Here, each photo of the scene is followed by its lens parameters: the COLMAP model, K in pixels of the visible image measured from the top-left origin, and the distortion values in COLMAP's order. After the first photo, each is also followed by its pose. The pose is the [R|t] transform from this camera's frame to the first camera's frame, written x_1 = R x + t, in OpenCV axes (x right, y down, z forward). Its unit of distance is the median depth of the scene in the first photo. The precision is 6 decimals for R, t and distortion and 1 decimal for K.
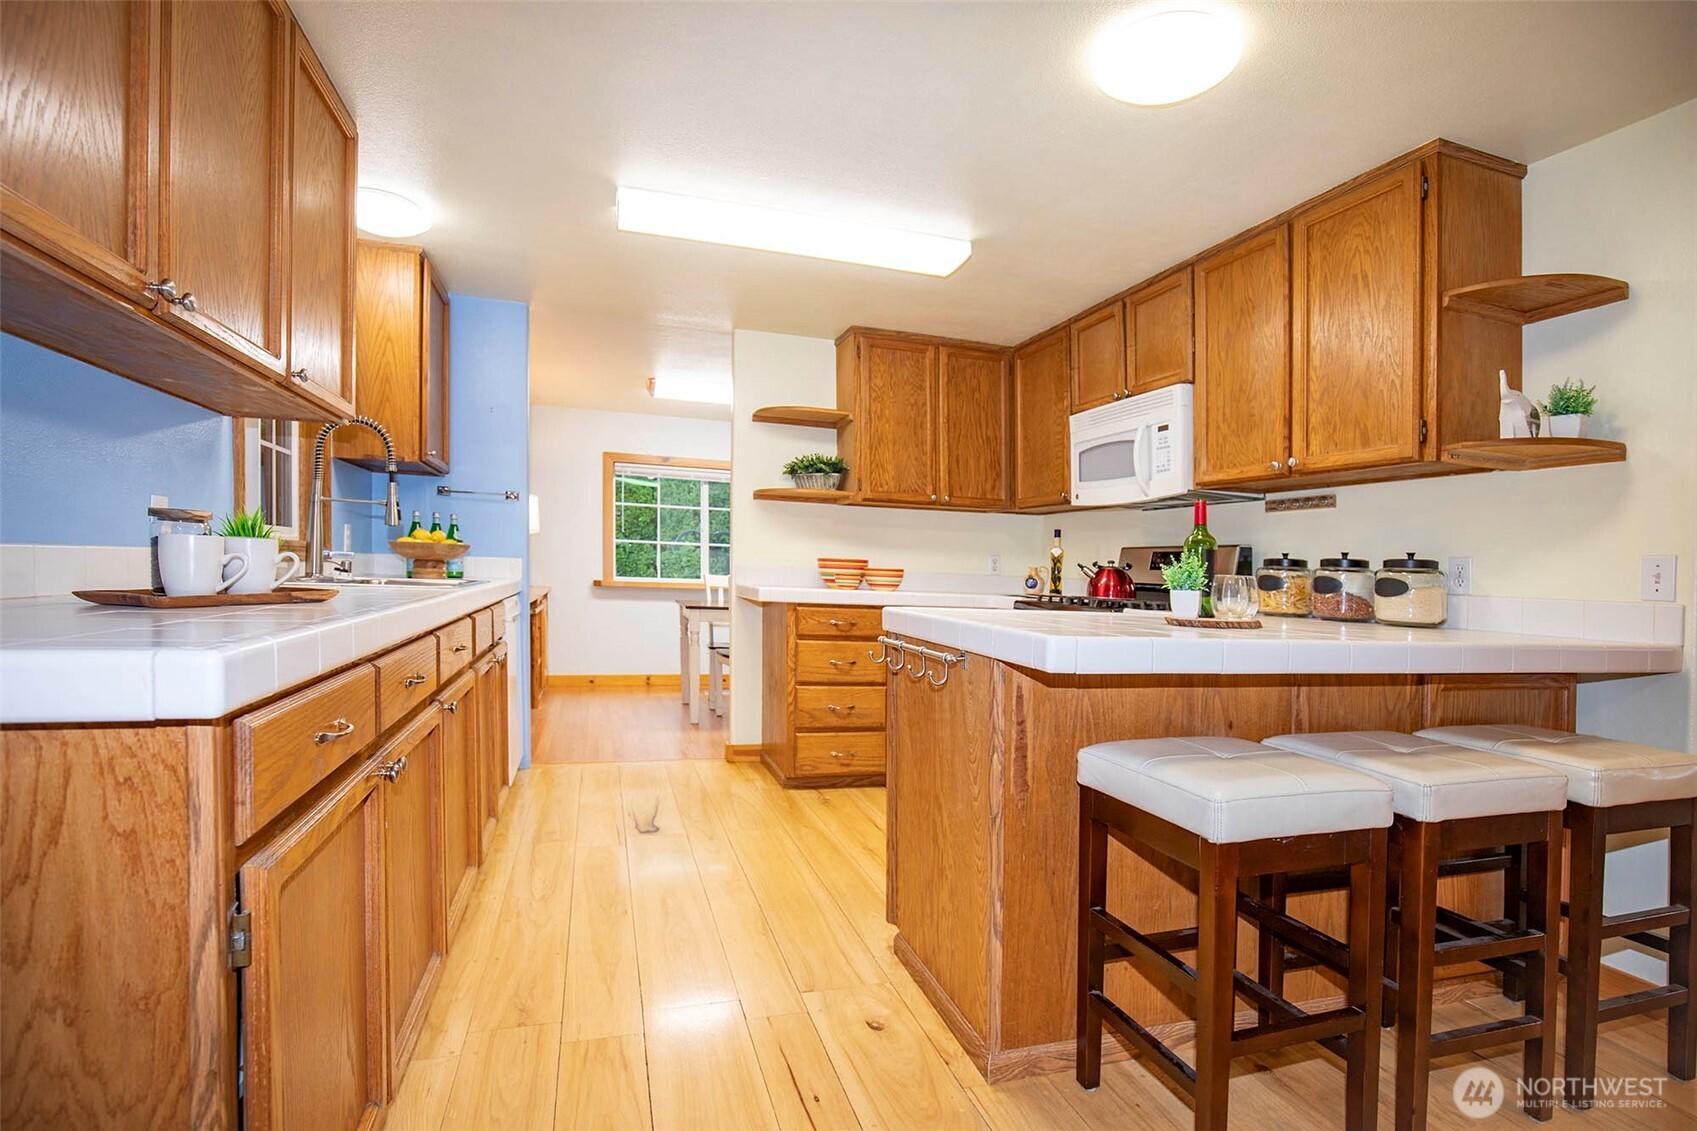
lens RADIAL K [[804.7, 0, 859.3], [0, 804.7, 576.7], [0, 0, 1]] dist [-0.033291, 0.001822]
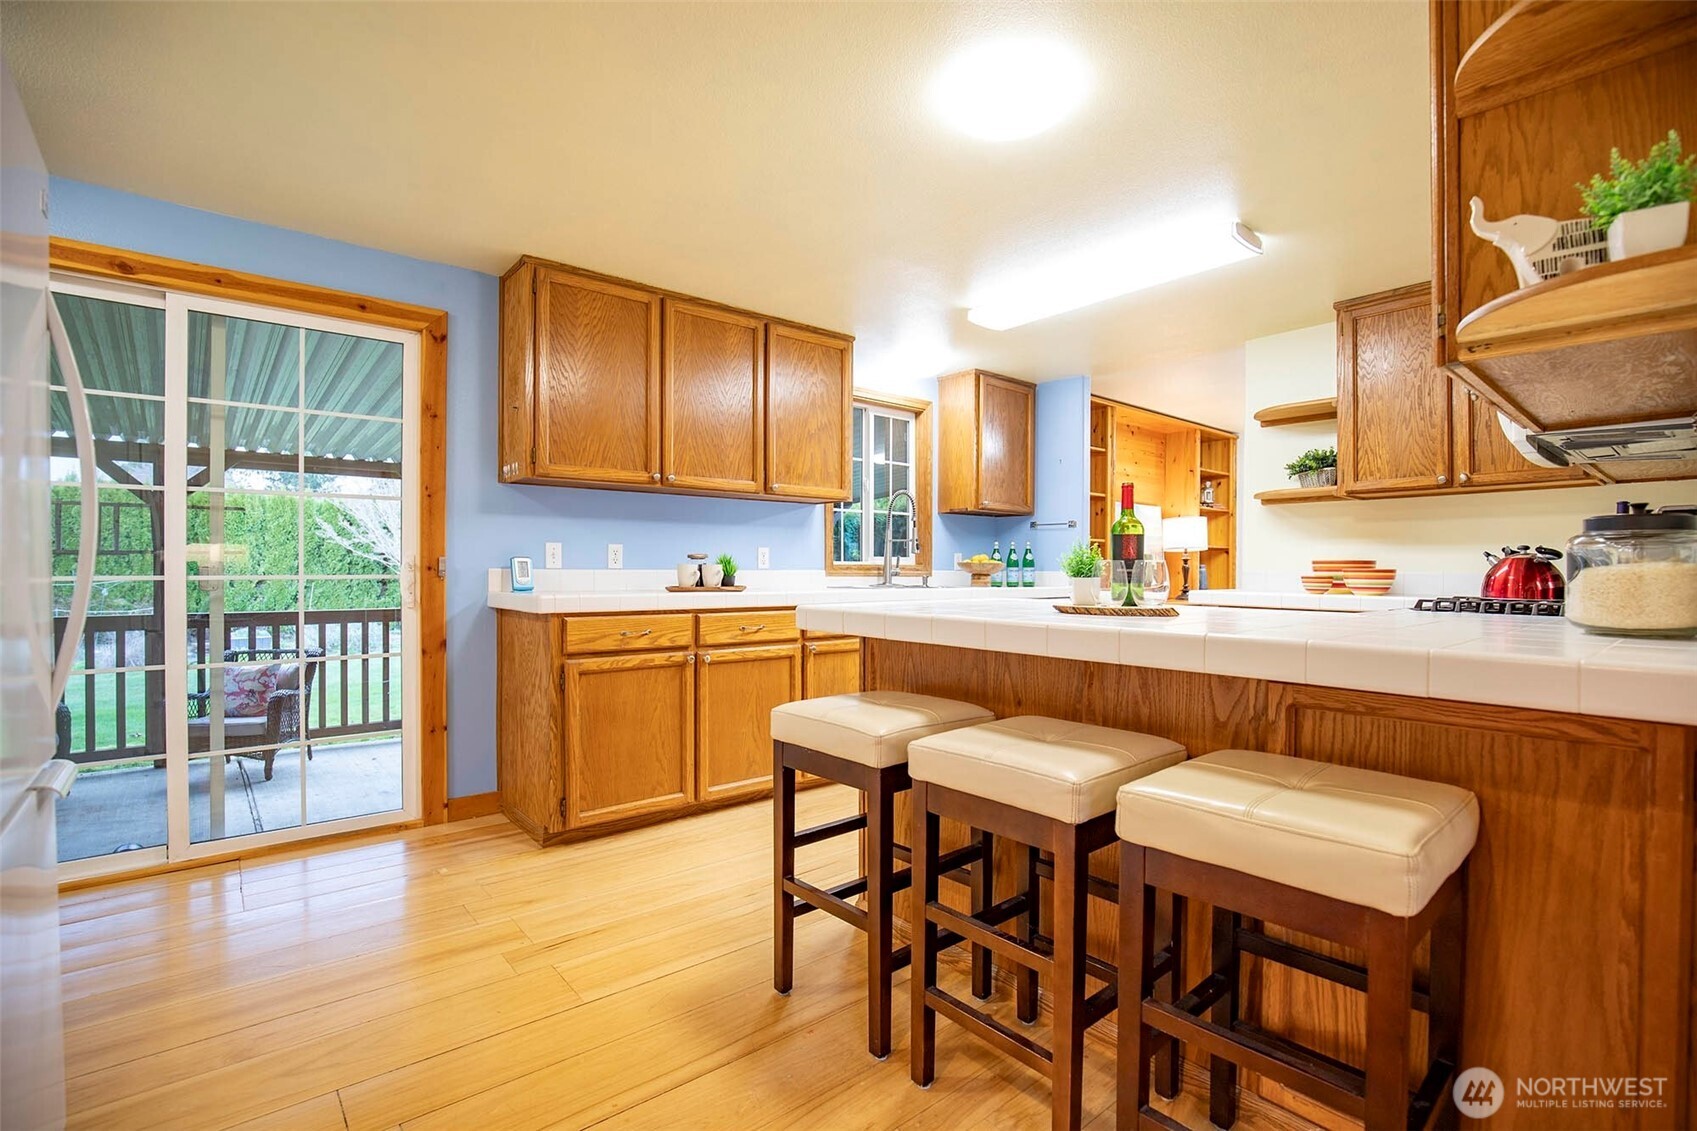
lens RADIAL K [[774.9, 0, 848.5], [0, 774.9, 565.5], [0, 0, 1]] dist [-0.018882, -0.000329]
pose [[0.393523, -0.040367, -0.918428, 0.557328], [-0.000381, 0.999028, -0.044073, 0.021904], [0.919315, 0.017694, 0.393125, 0.152138]]
